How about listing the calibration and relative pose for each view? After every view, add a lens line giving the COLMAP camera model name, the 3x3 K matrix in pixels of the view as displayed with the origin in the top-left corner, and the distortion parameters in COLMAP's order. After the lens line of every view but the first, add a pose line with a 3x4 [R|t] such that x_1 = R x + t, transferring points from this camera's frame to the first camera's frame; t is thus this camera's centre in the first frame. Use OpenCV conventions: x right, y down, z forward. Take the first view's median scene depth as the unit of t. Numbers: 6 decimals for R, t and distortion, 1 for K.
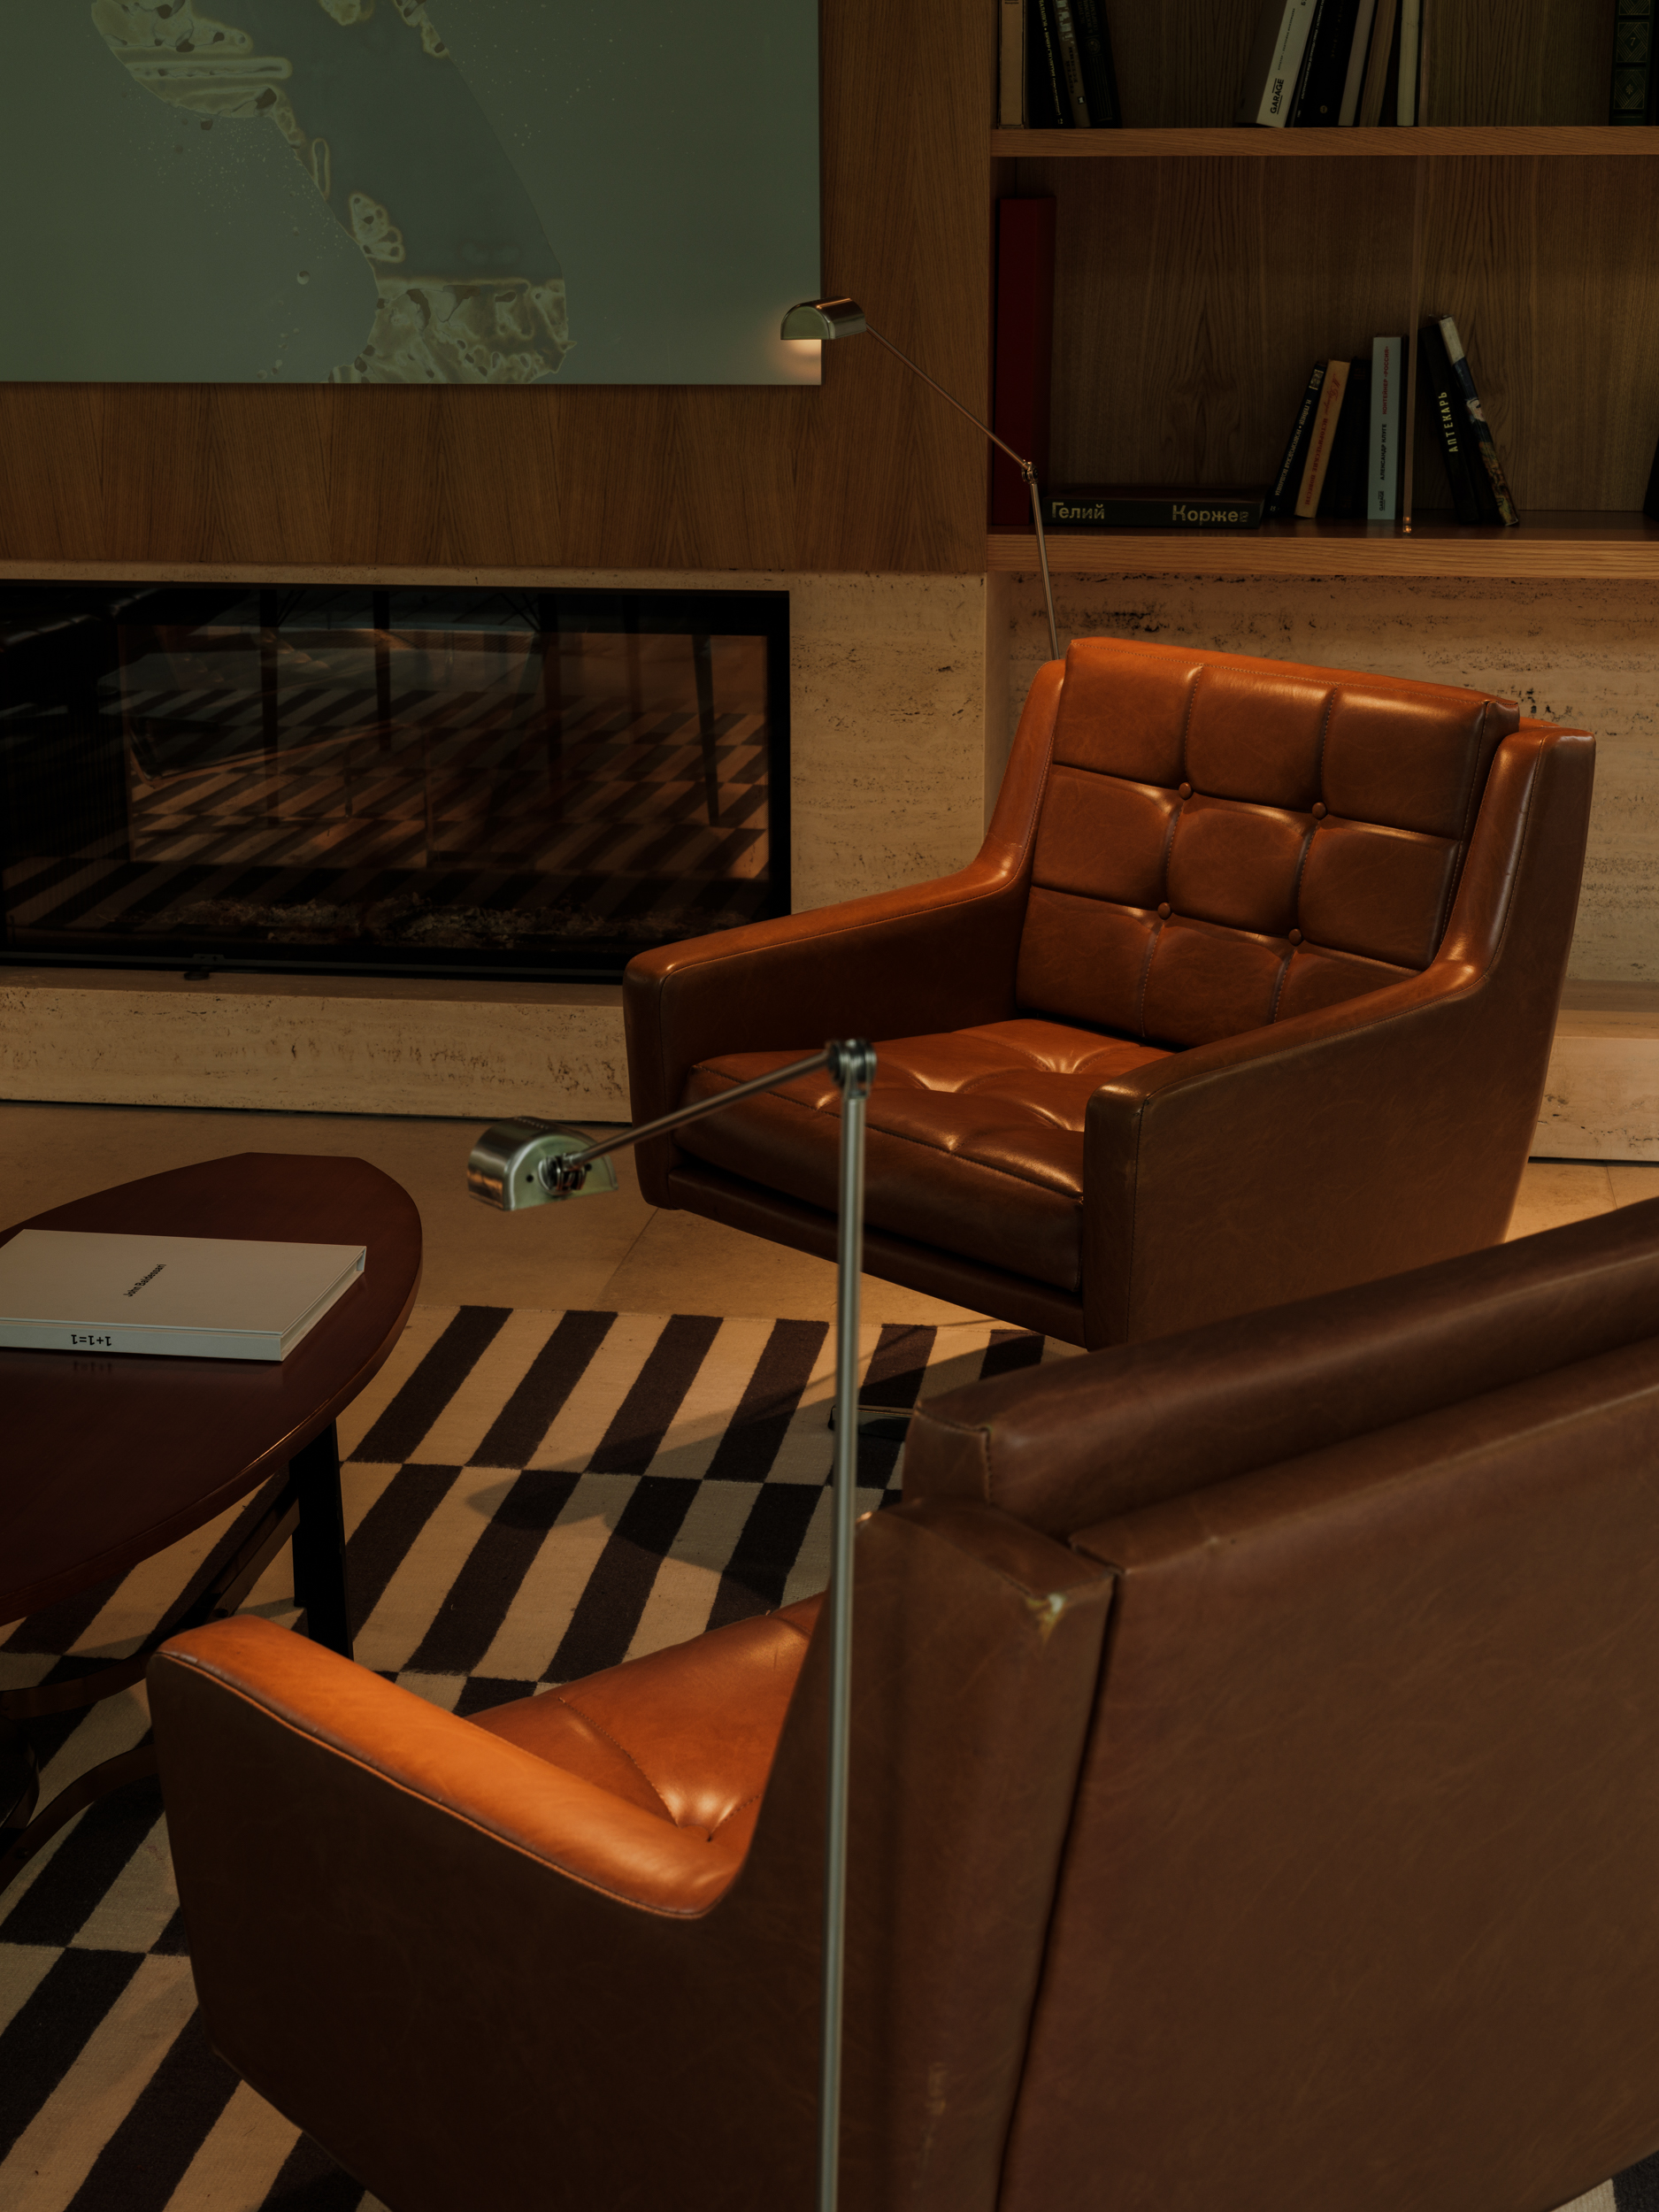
lens RADIAL K [[3555.1, 0, 808.2], [0, 3555.1, 1098.4], [0, 0, 1]] dist [-0.002027, 0.000000]
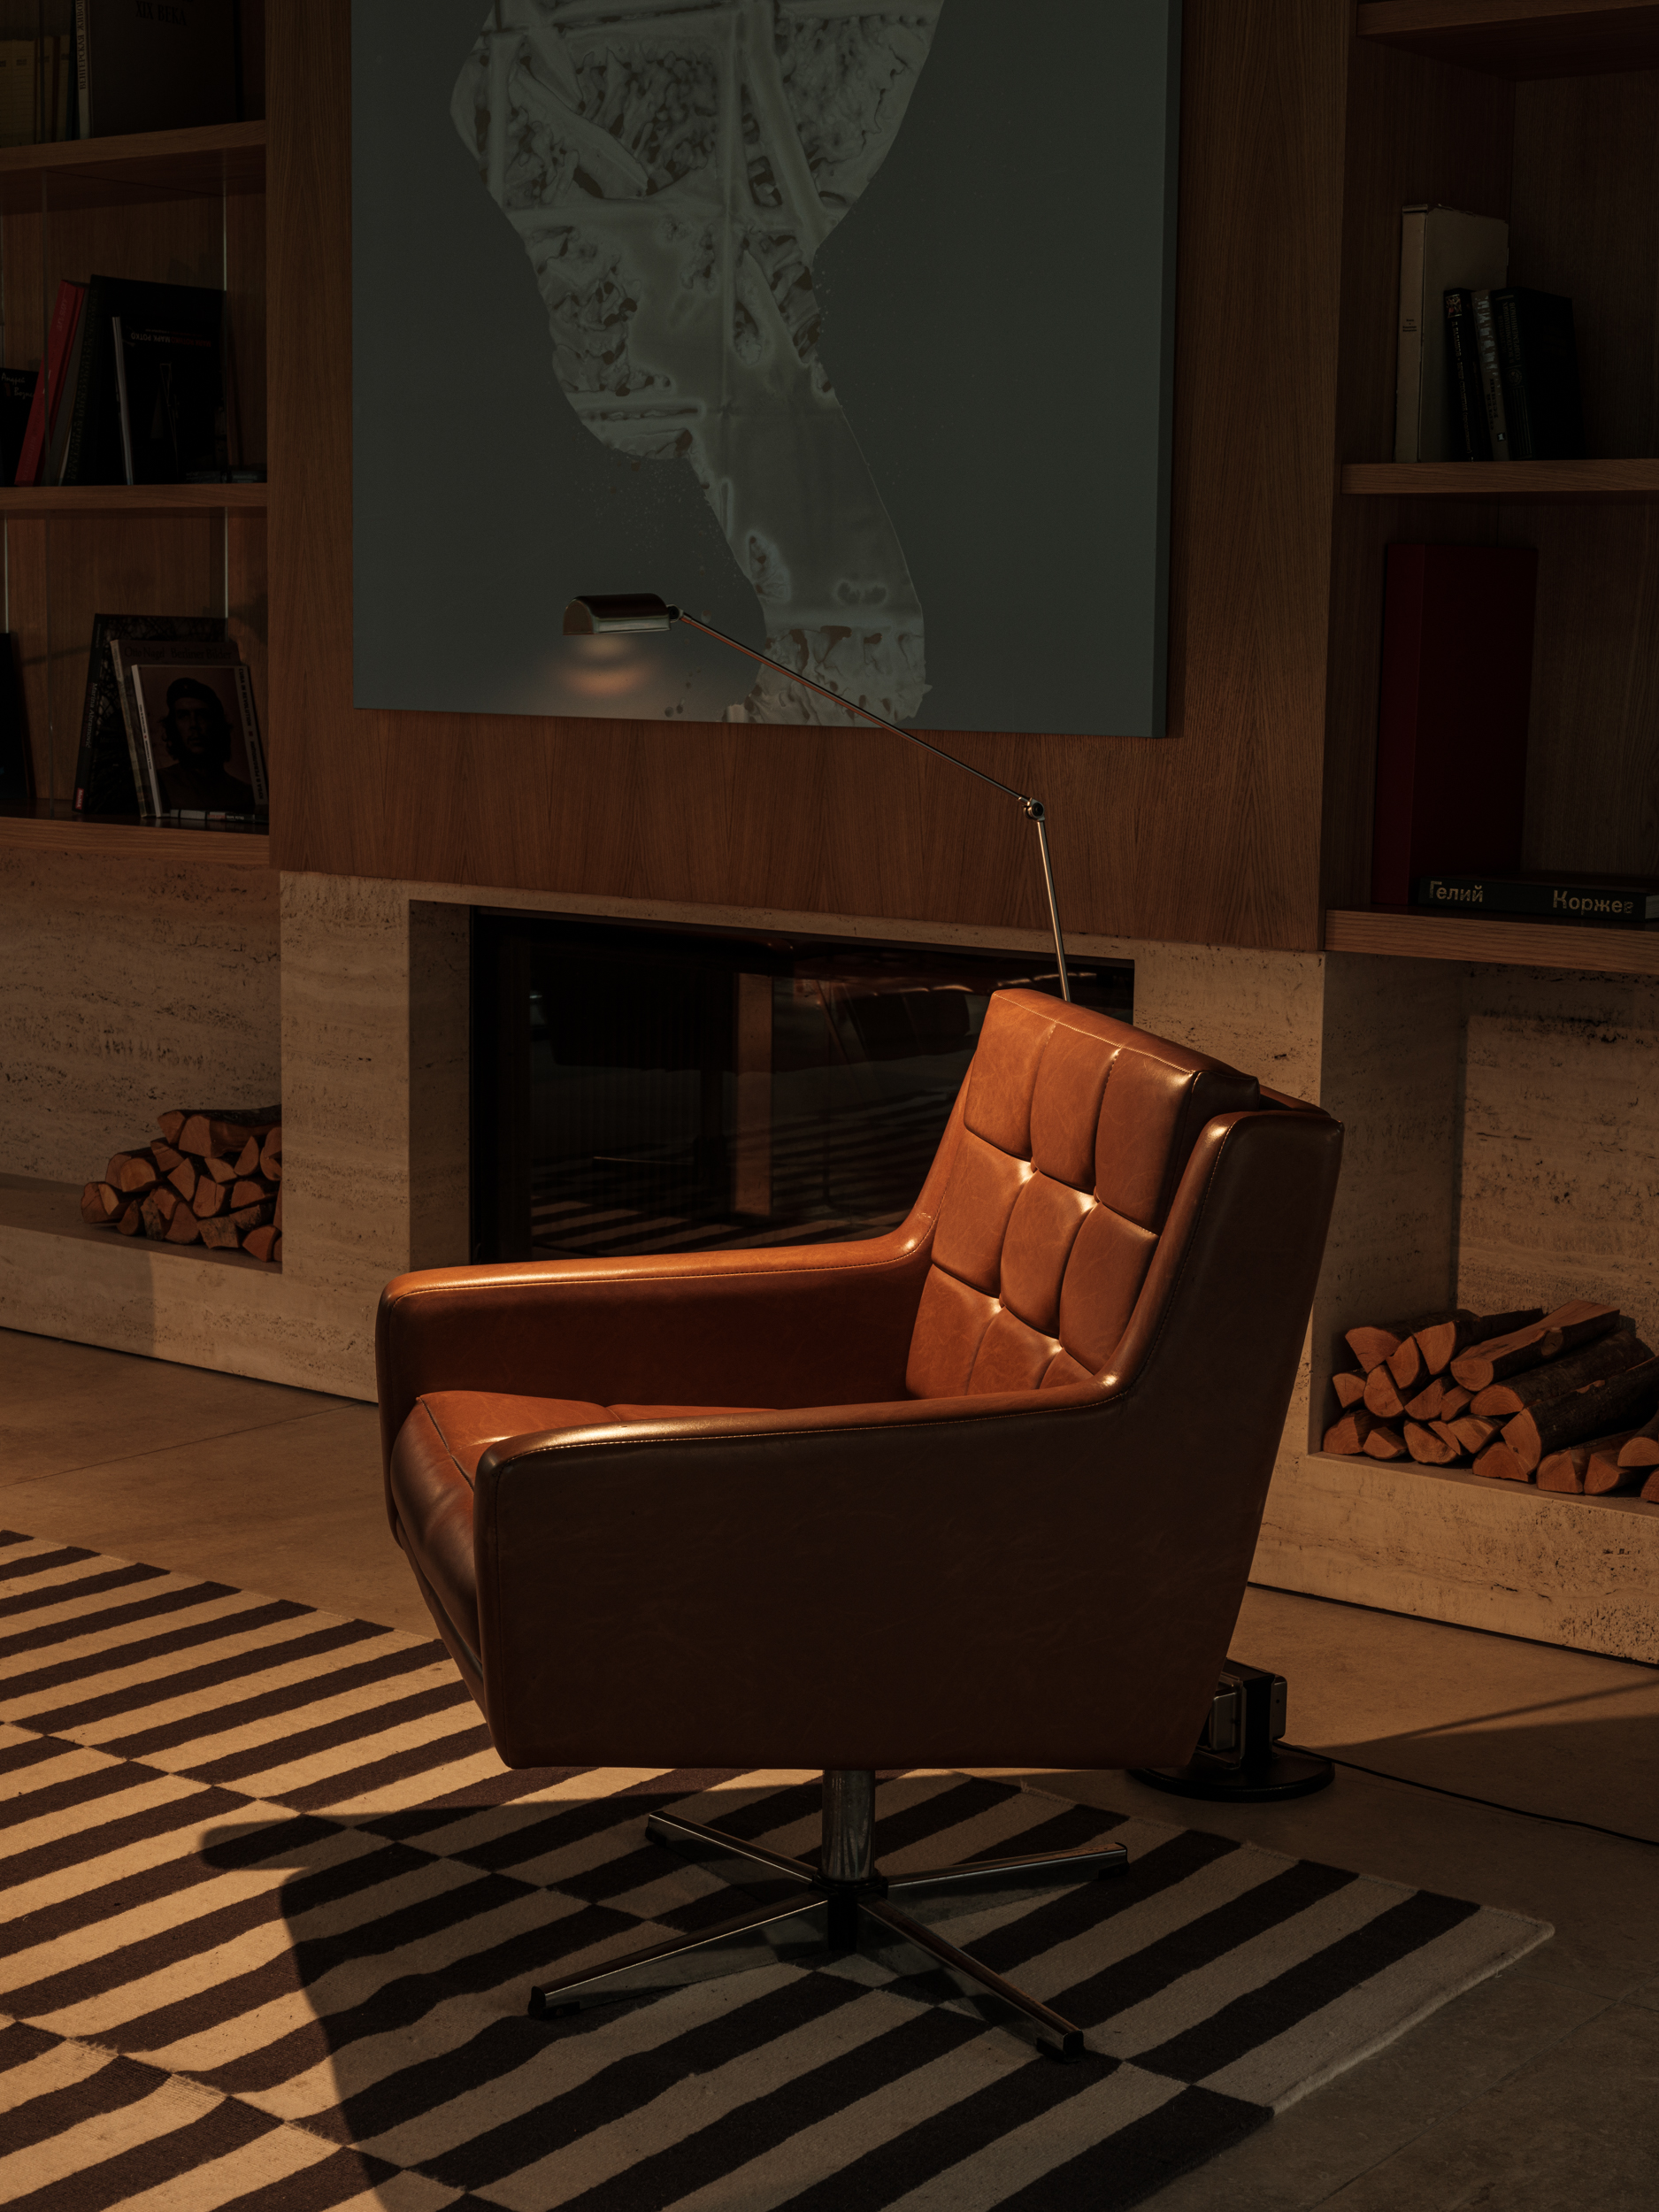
lens RADIAL K [[3532.6, 0, 723.6], [0, 3532.6, 1111.5], [0, 0, 1]] dist [-0.002053, 0.000000]
pose [[0.867839, 0.084731, -0.489568, 0.359918], [-0.143688, 0.986047, -0.084052, -0.012665], [0.475615, 0.143289, 0.867905, 0.168223]]
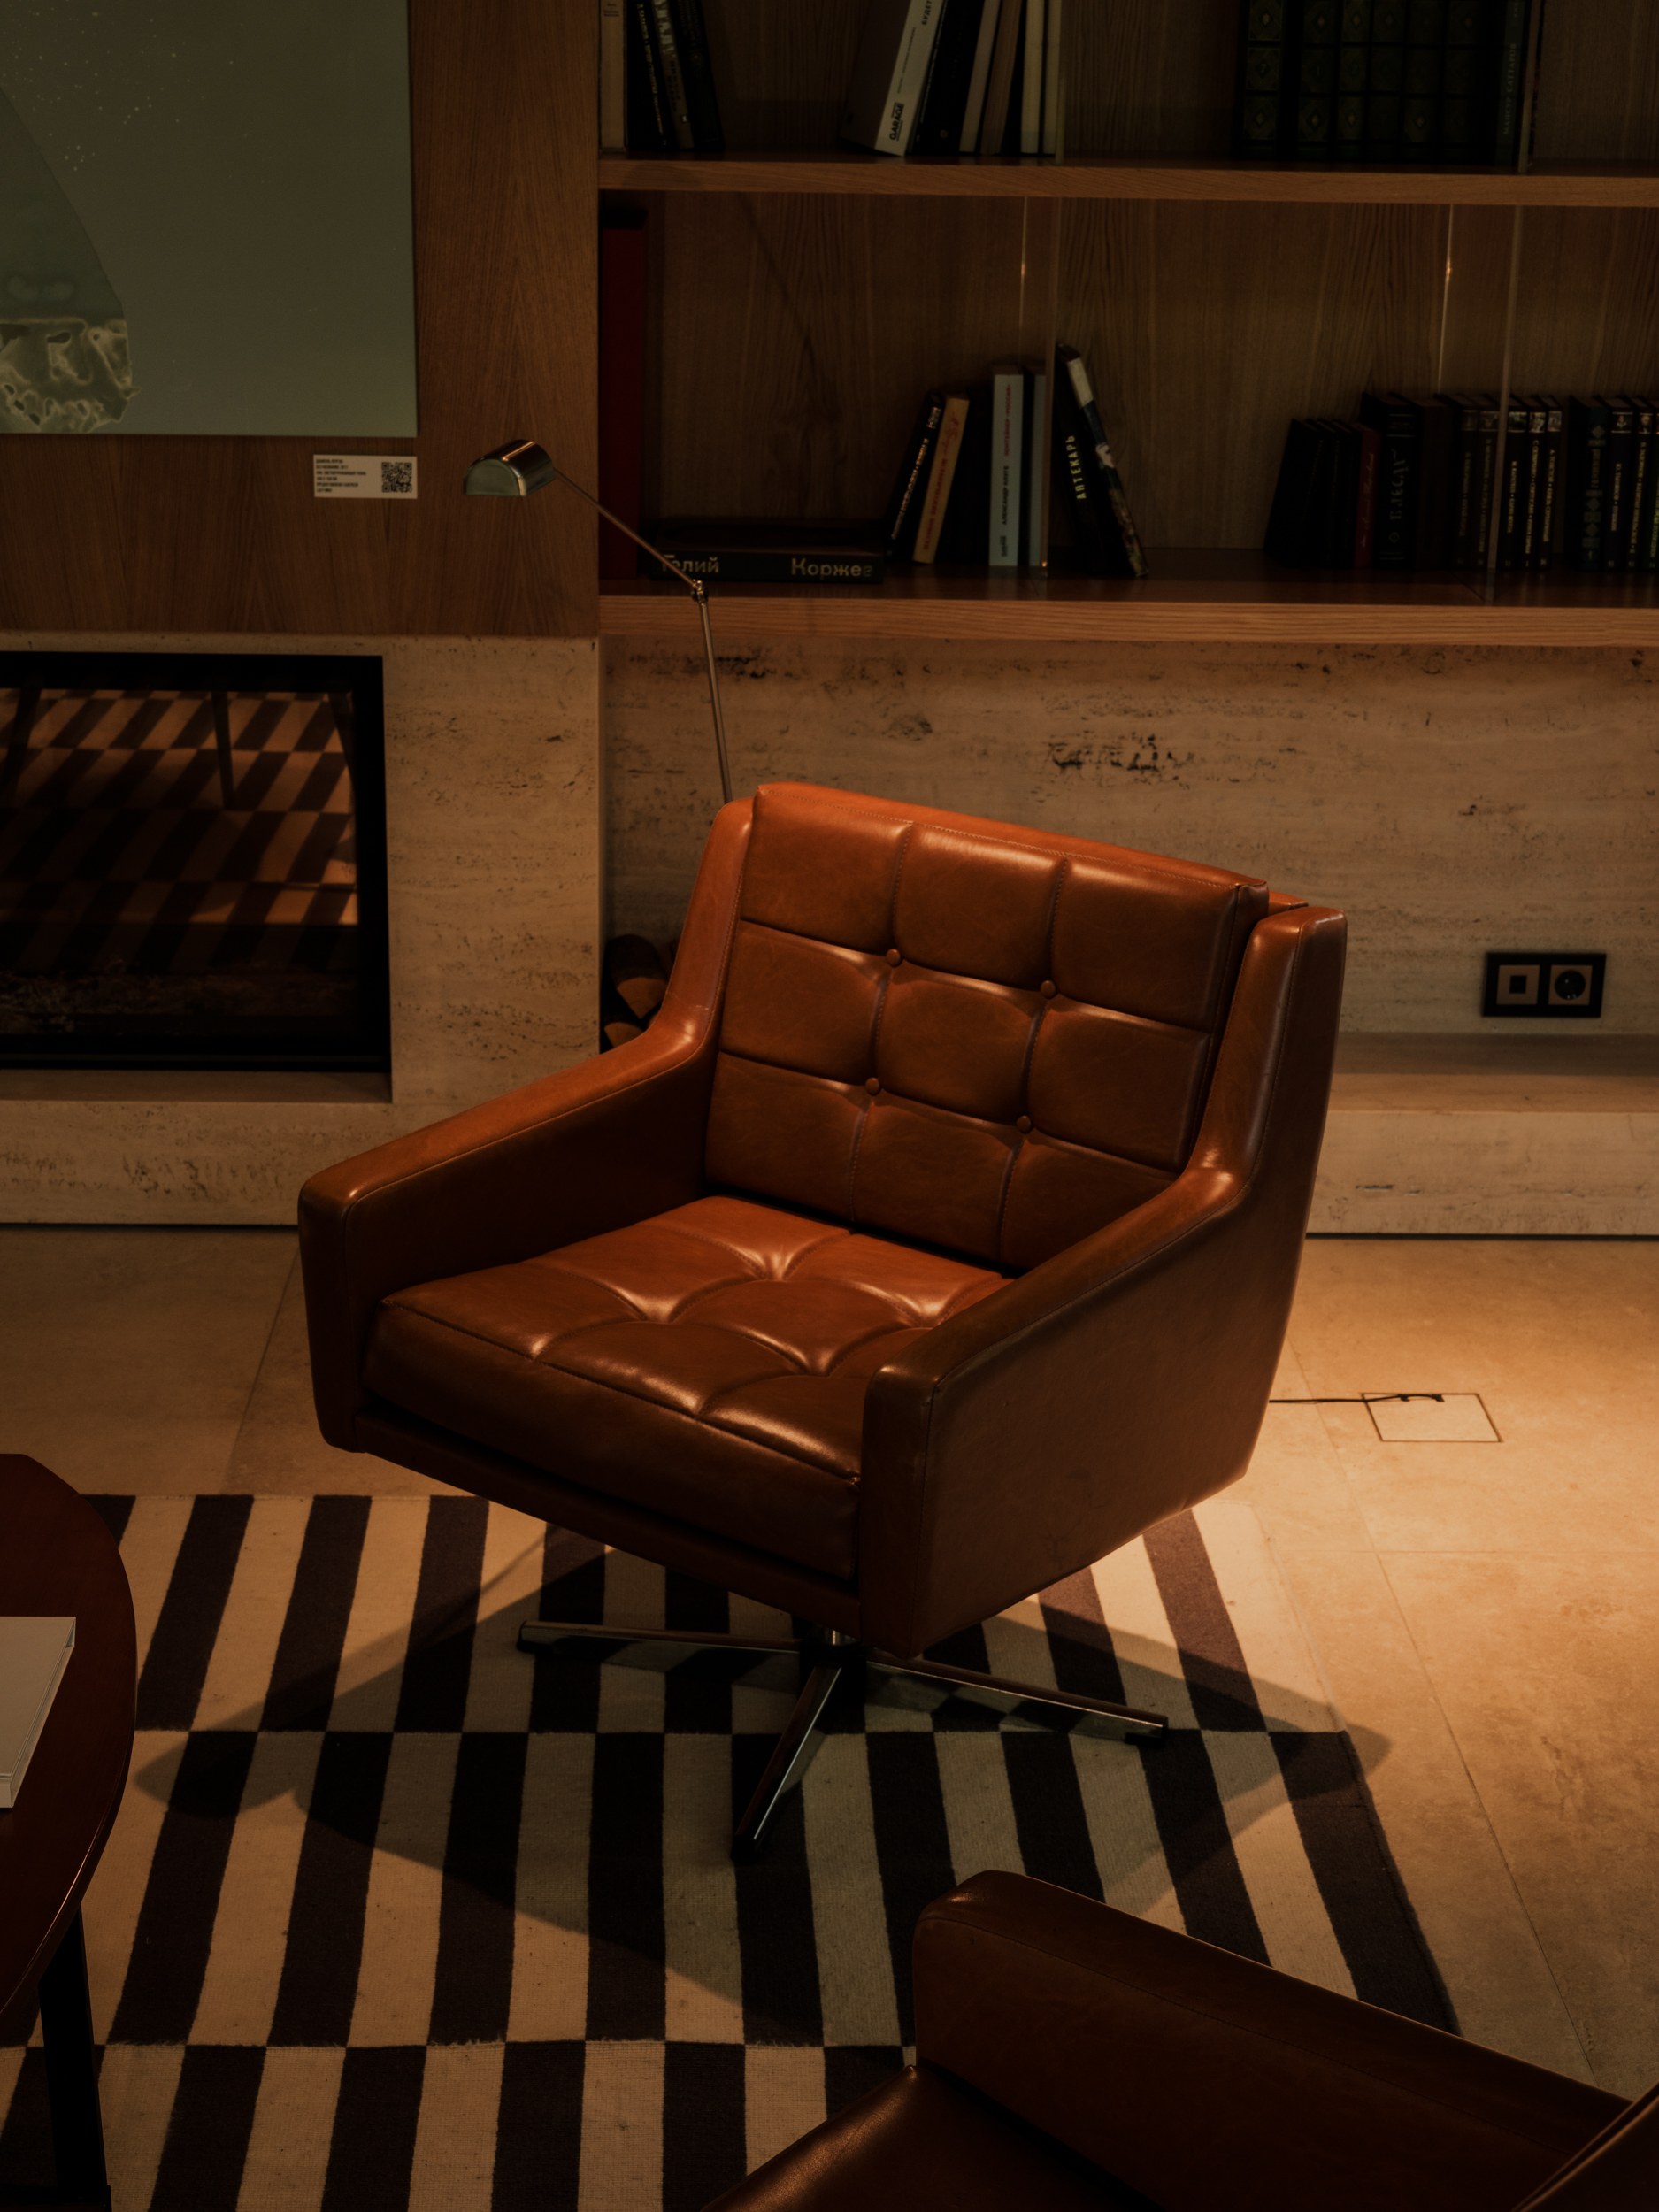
lens RADIAL K [[3532.6, 0, 831.8], [0, 3532.6, 1102.8], [0, 0, 1]] dist [-0.002053, 0.000000]
pose [[0.983936, -0.034970, 0.175063, -0.055966], [0.024324, 0.997743, 0.062595, -0.083601], [-0.176857, -0.057331, 0.982565, 0.078138]]
